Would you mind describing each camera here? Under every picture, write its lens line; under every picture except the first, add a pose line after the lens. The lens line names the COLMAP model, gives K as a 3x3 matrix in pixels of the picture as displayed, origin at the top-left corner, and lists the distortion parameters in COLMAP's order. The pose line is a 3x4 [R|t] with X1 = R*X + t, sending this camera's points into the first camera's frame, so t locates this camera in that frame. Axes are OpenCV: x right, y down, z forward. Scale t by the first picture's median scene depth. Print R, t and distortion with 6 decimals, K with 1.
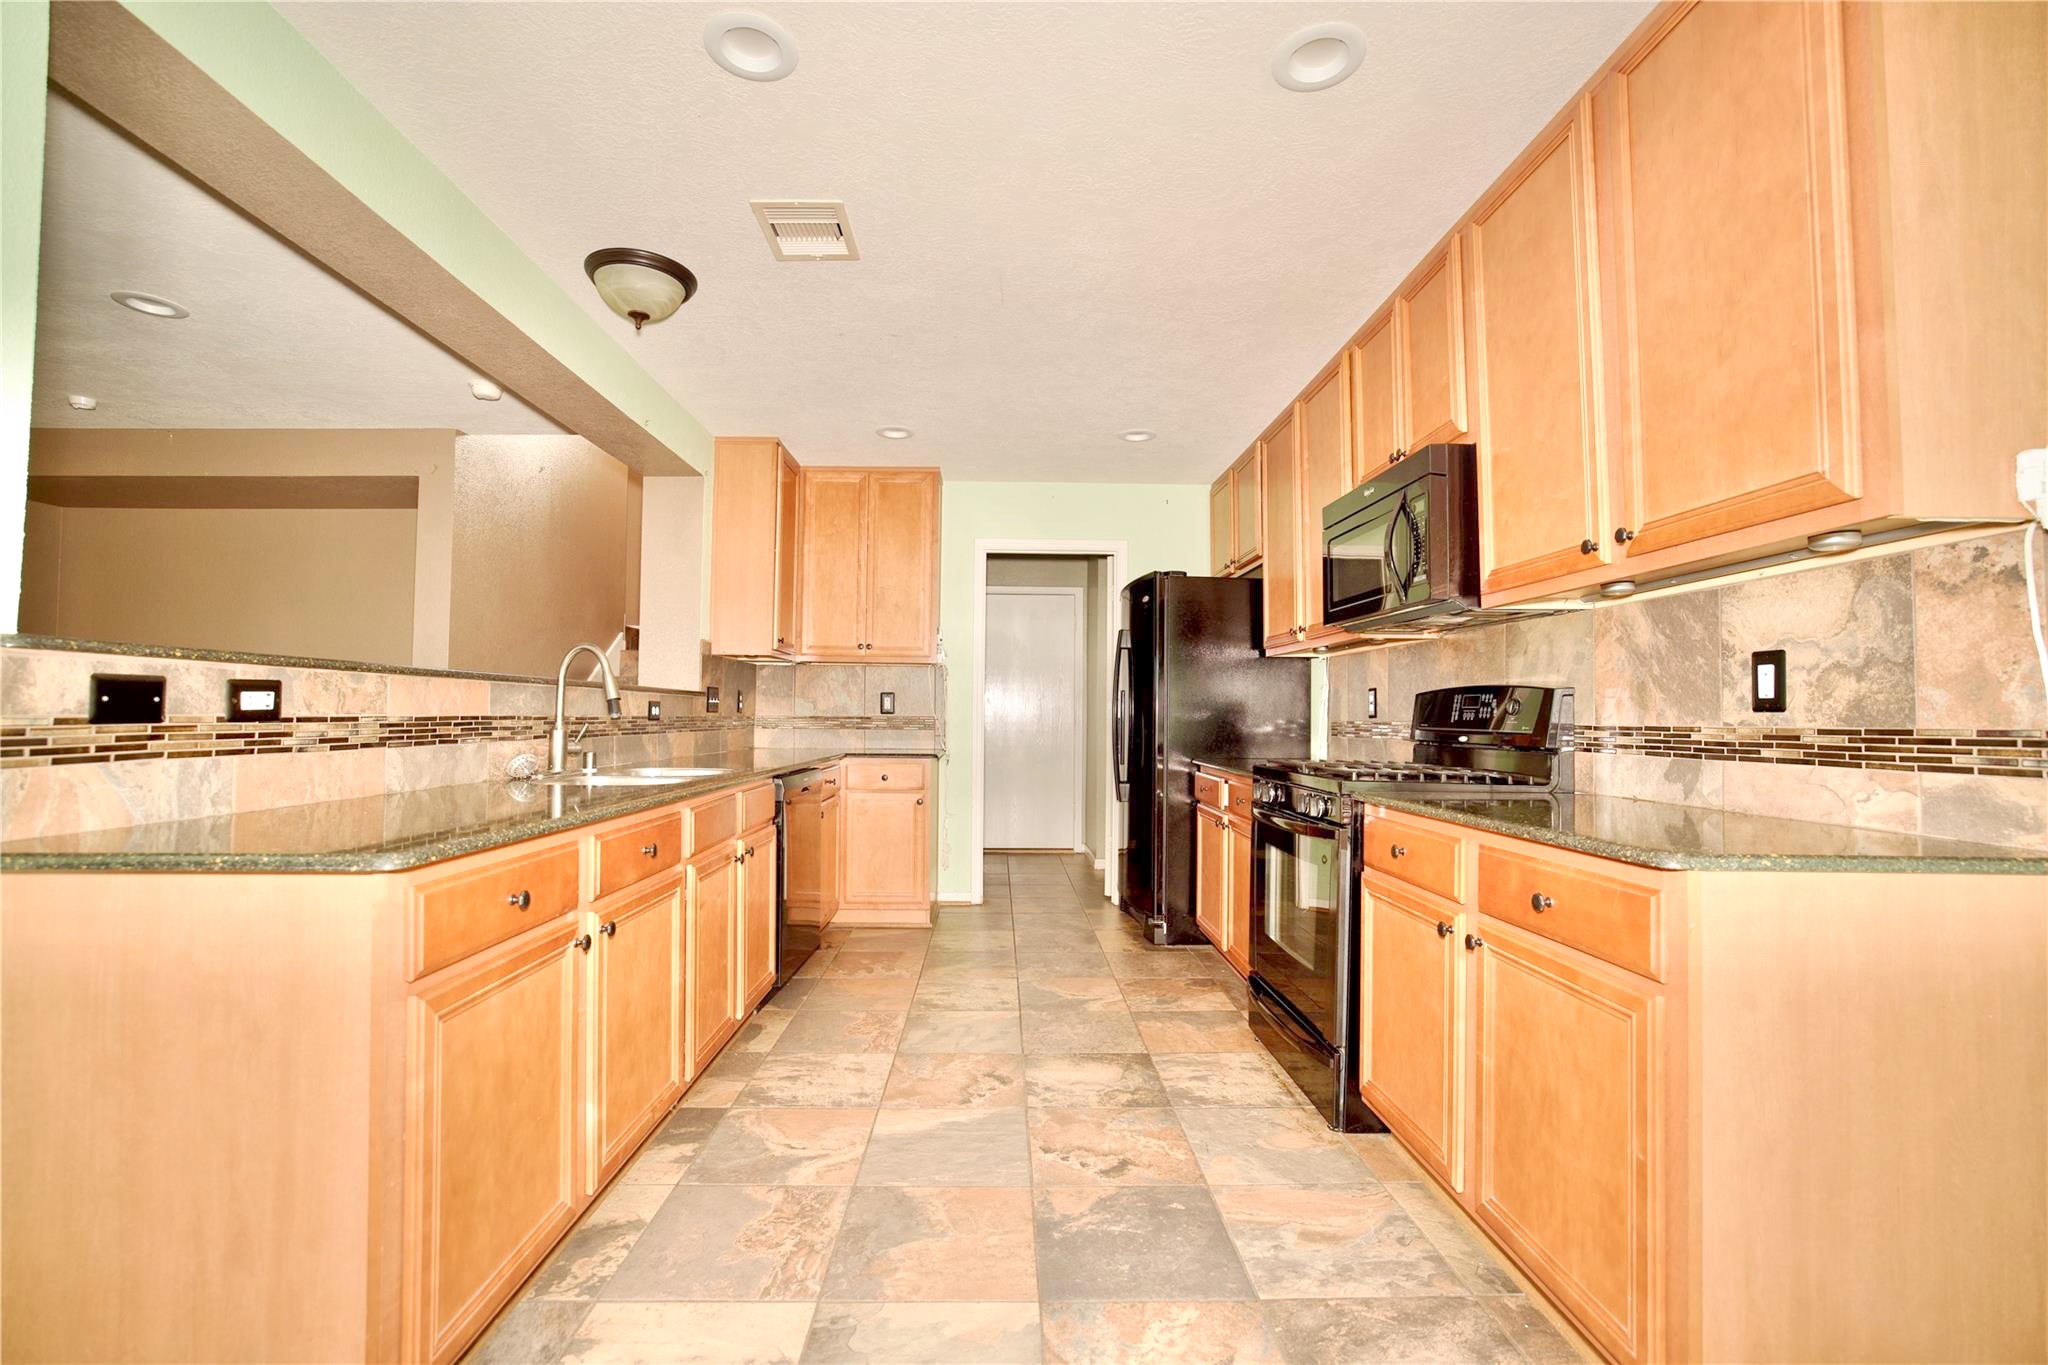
lens RADIAL K [[873.5, 0, 1018.9], [0, 873.5, 680.9], [0, 0, 1]] dist [-0.041499, 0.014384]
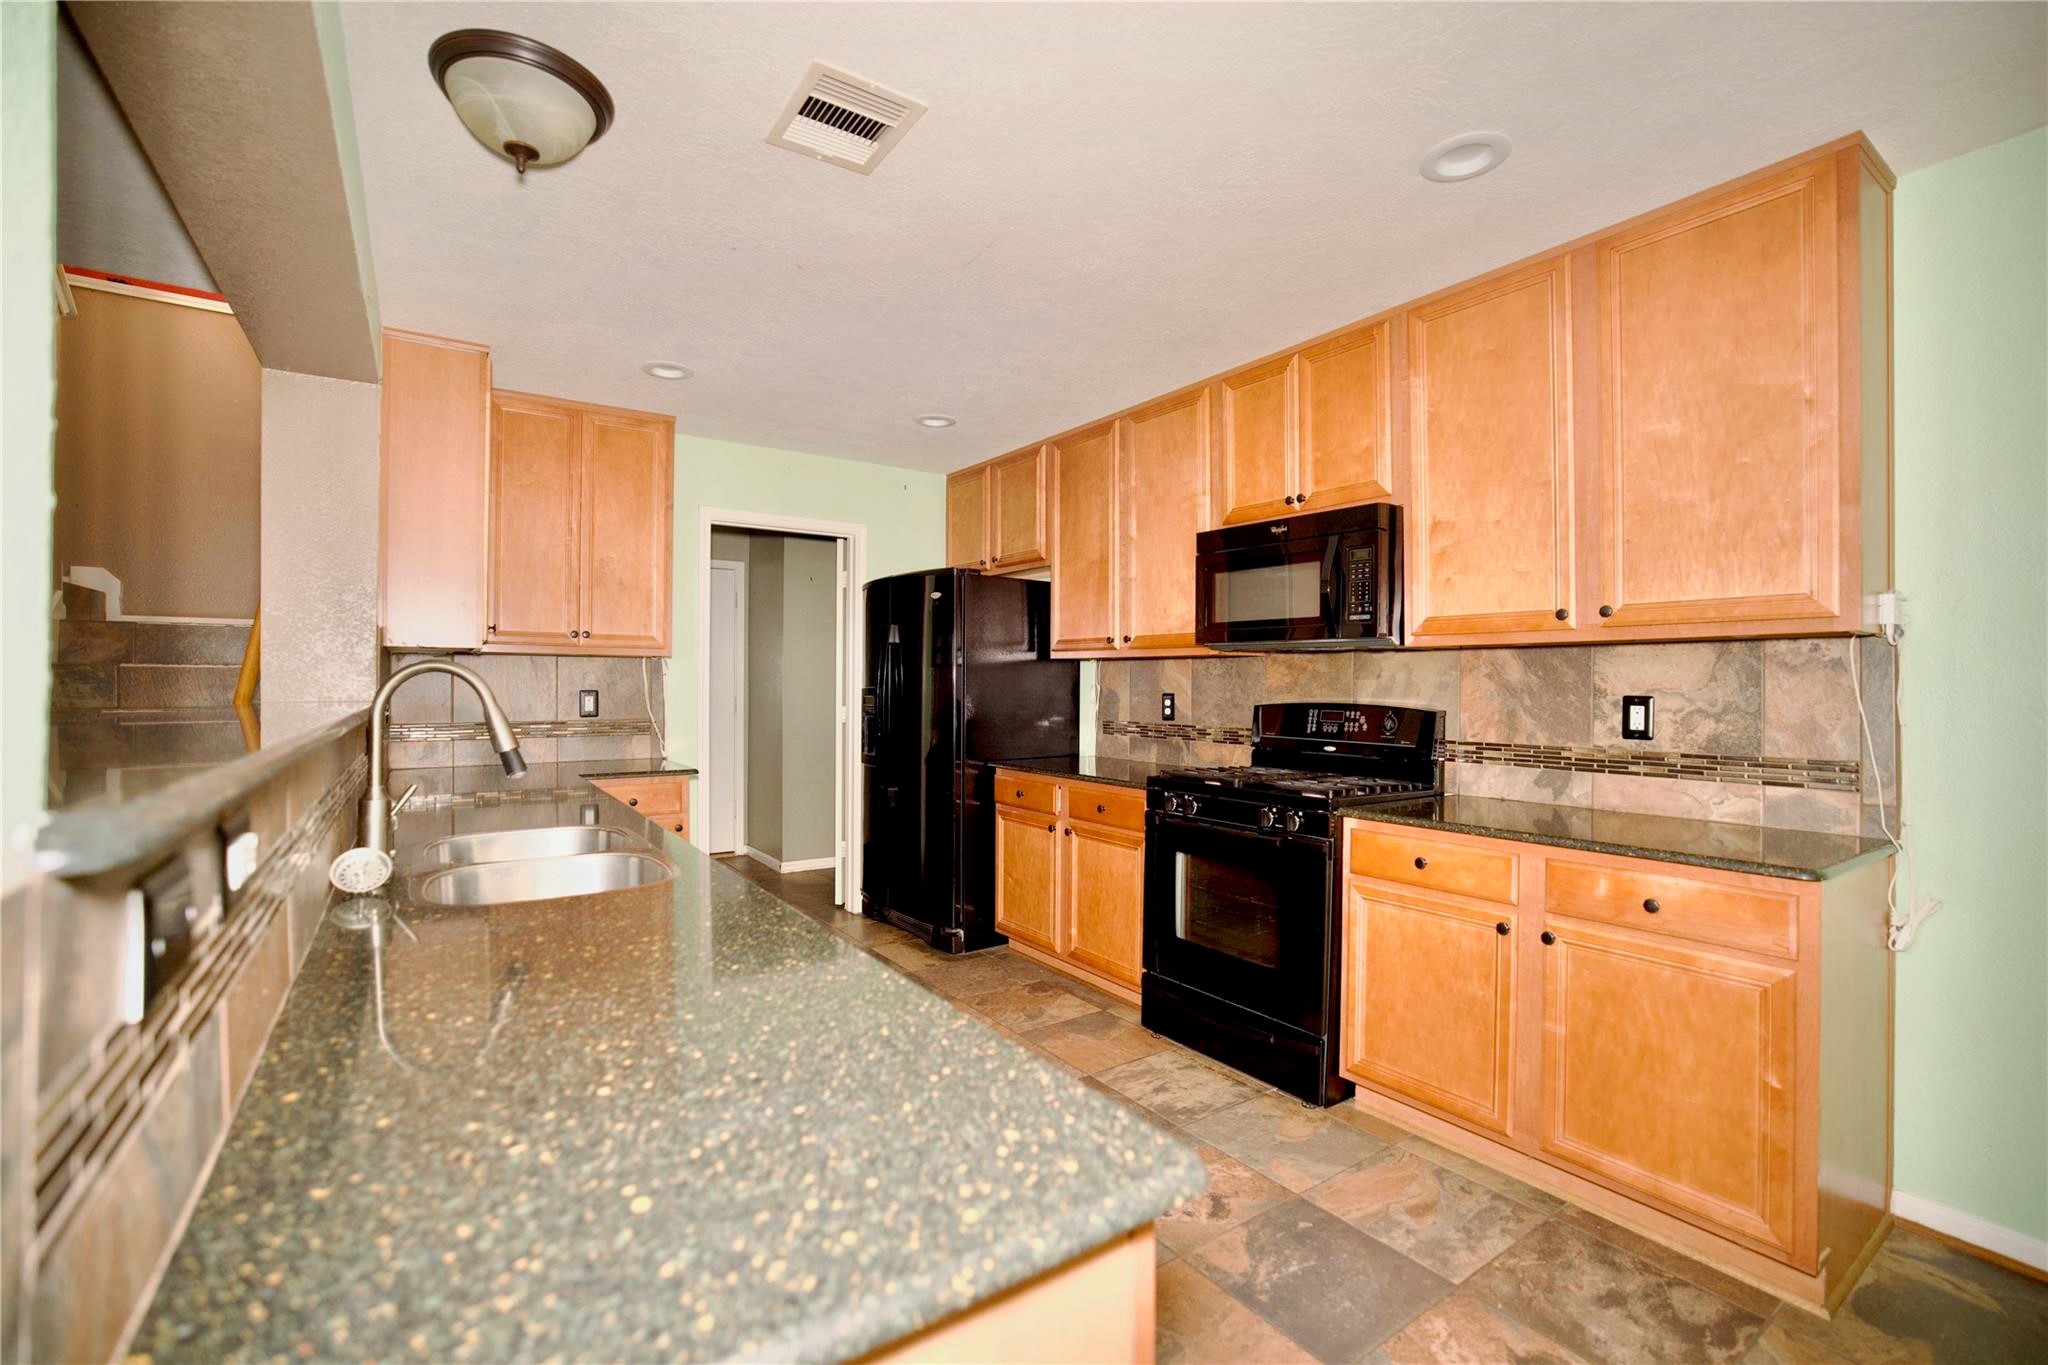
lens RADIAL K [[873.5, 0, 1012.4], [0, 873.5, 682.2], [0, 0, 1]] dist [-0.041499, 0.014384]
pose [[0.836563, -0.004649, 0.547851, -0.605219], [-0.019312, 0.999092, 0.037967, -0.073403], [-0.547530, -0.042341, 0.835714, 0.309801]]
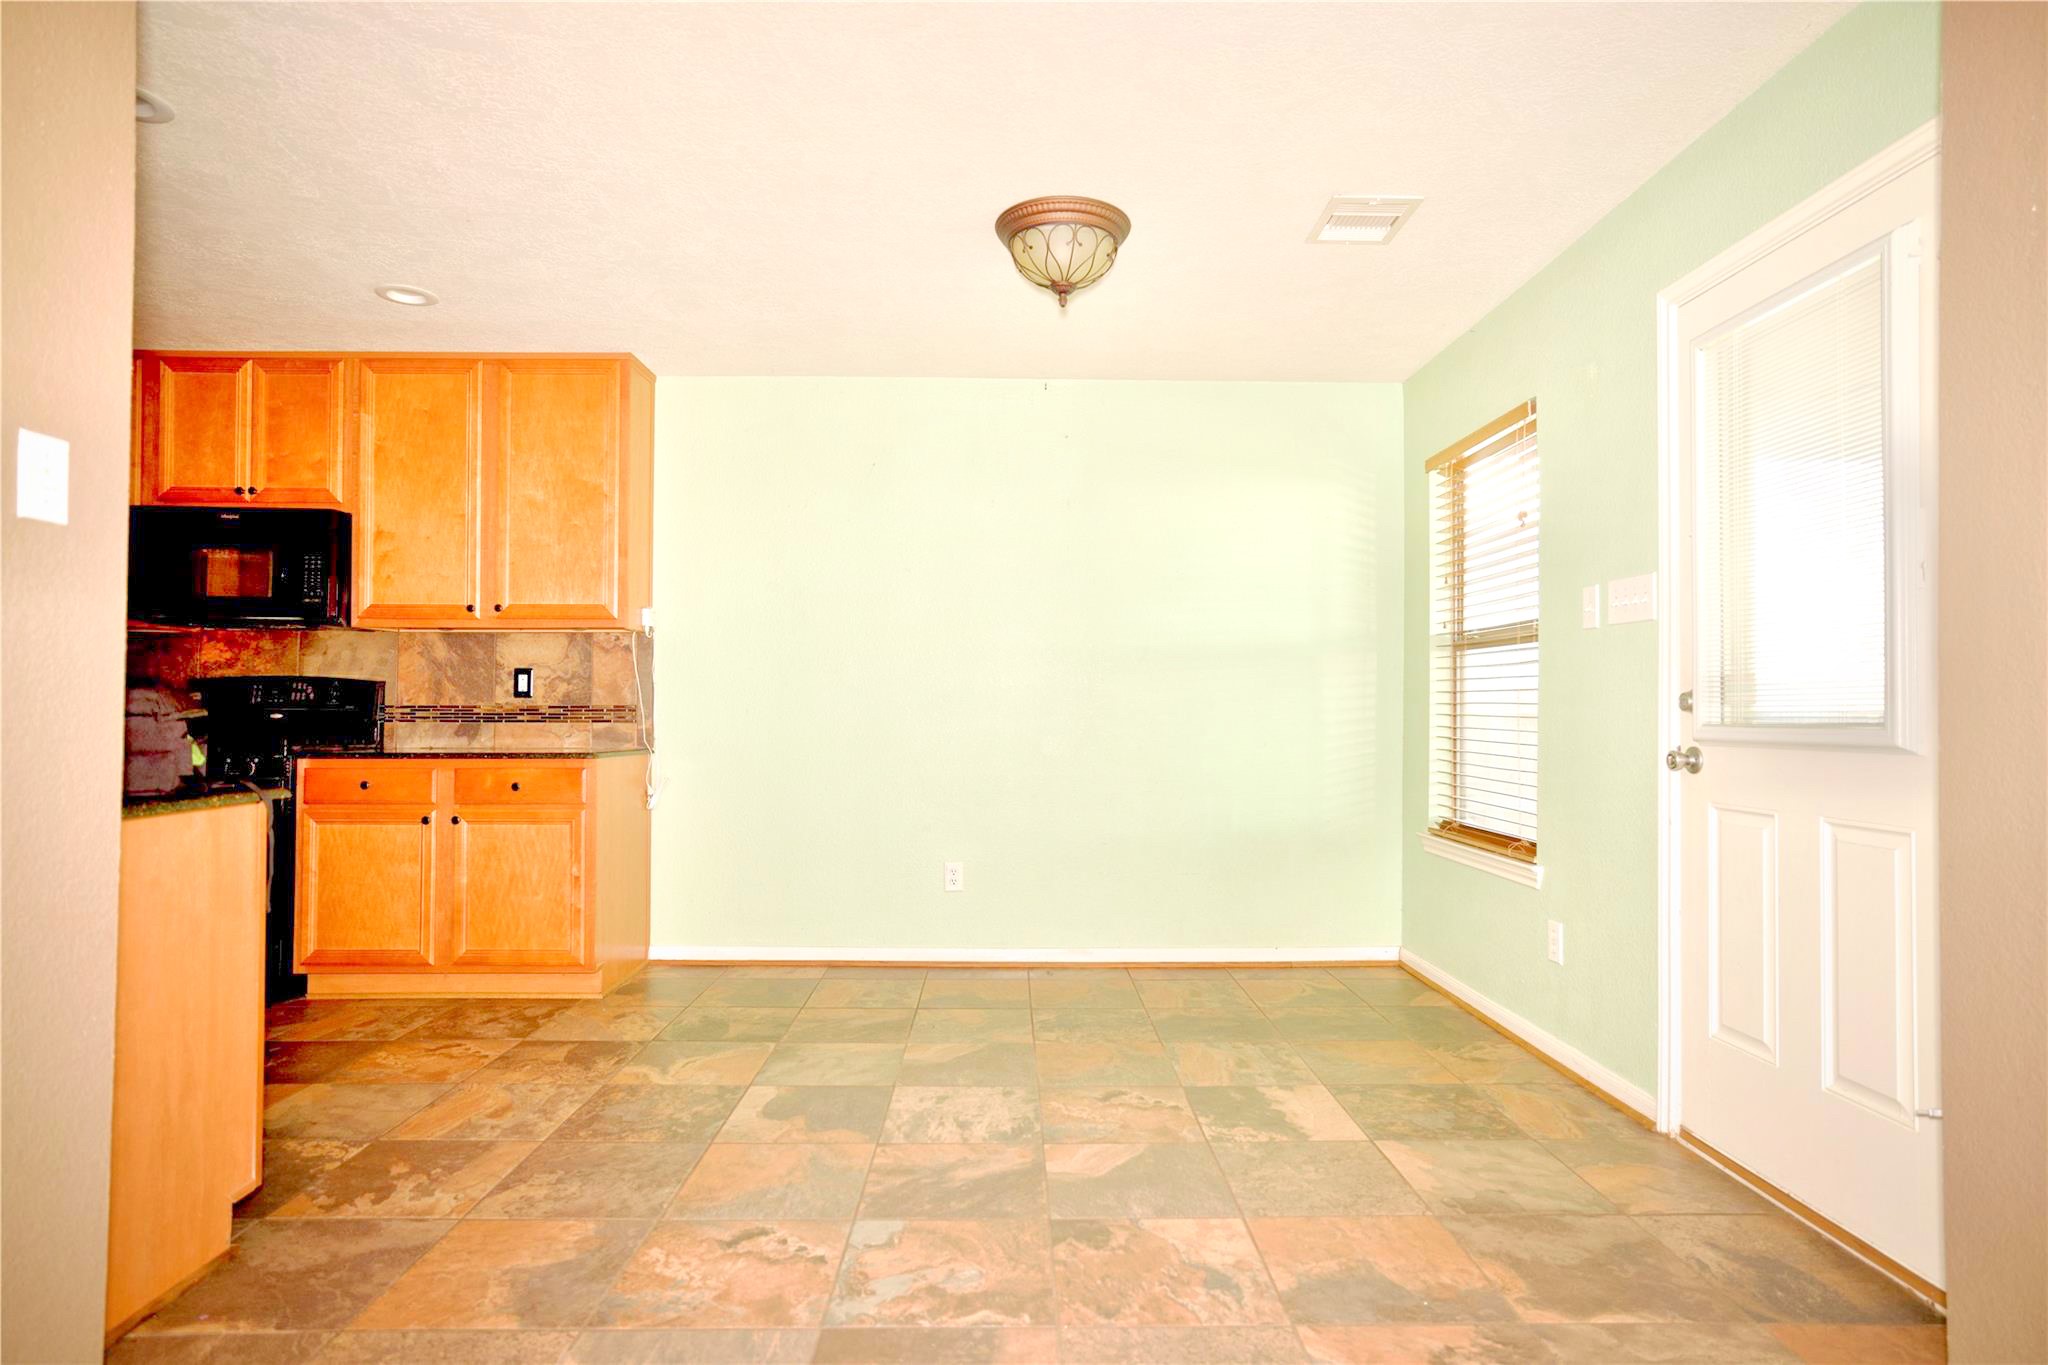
lens RADIAL K [[1092.9, 0, 1028.8], [0, 1092.9, 683.1], [0, 0, 1]] dist [-0.007124, 0.003135]
pose [[-0.005198, 0.017053, 0.999841, -1.414027], [-0.042475, 0.998948, -0.017259, -0.004397], [-0.999084, -0.042558, -0.004468, -0.167210]]
